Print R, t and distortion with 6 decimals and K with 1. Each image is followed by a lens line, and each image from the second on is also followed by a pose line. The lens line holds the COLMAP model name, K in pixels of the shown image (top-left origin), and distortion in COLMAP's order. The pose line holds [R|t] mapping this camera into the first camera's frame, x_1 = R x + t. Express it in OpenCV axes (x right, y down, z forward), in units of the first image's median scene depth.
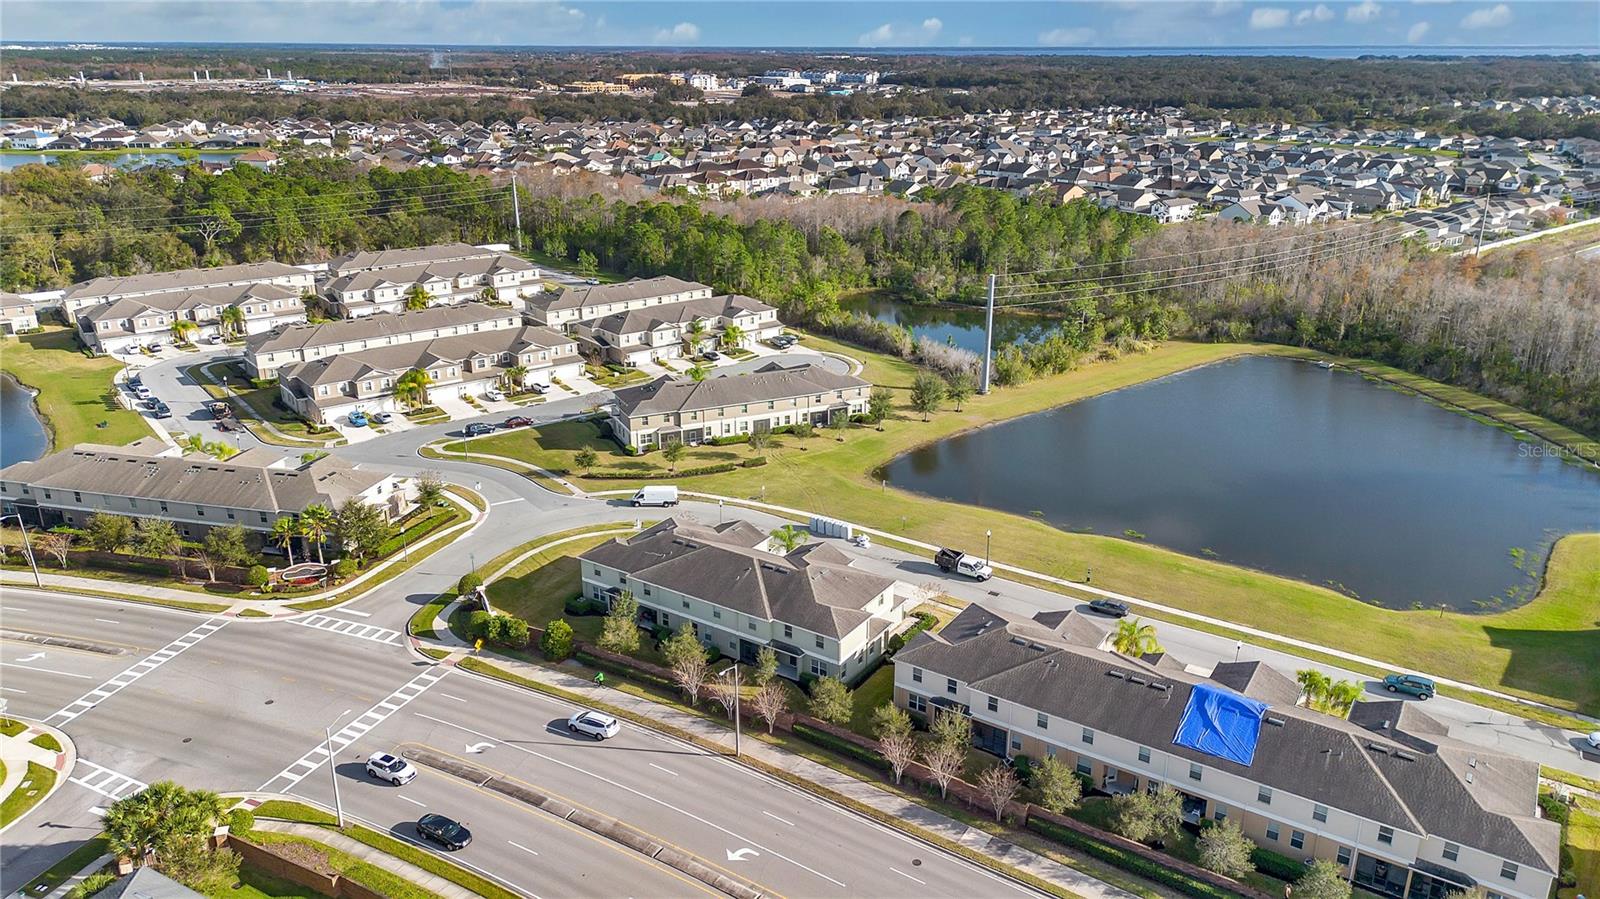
lens RADIAL K [[1118.1, 0, 808.3], [0, 1118.1, 498.2], [0, 0, 1]] dist [0.095368, -0.100727]
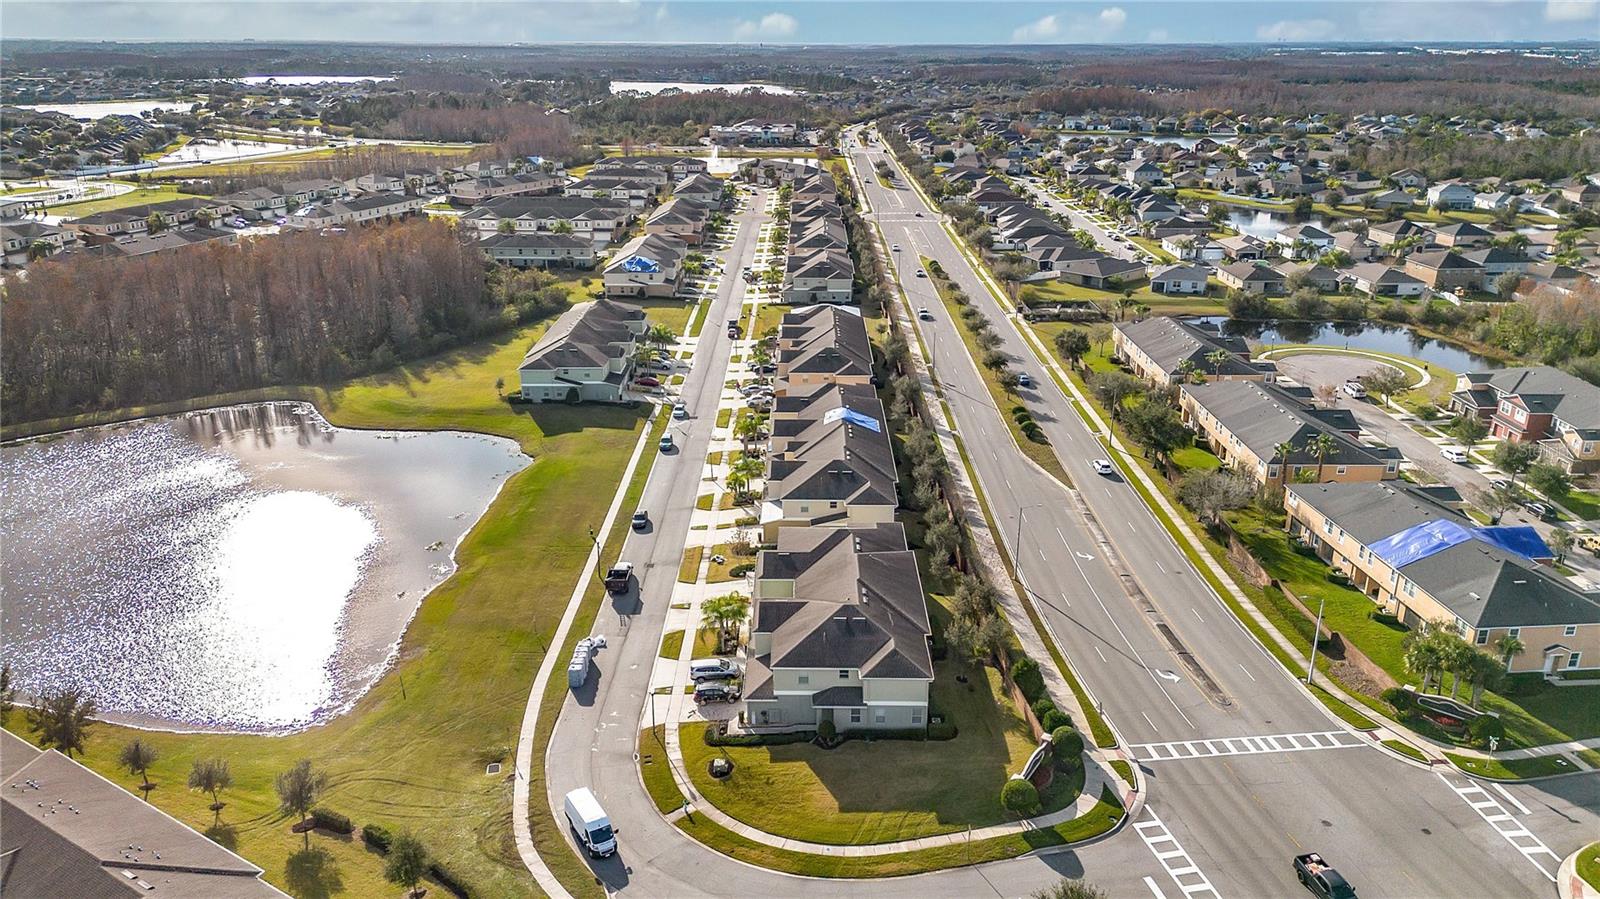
lens RADIAL K [[1130.5, 0, 810.9], [0, 1130.5, 452.8], [0, 0, 1]] dist [0.083257, -0.086745]
pose [[-0.551391, -0.286953, 0.783343, -0.517943], [0.308849, 0.802050, 0.511203, -0.357187], [-0.774971, 0.523808, -0.353618, 0.885623]]
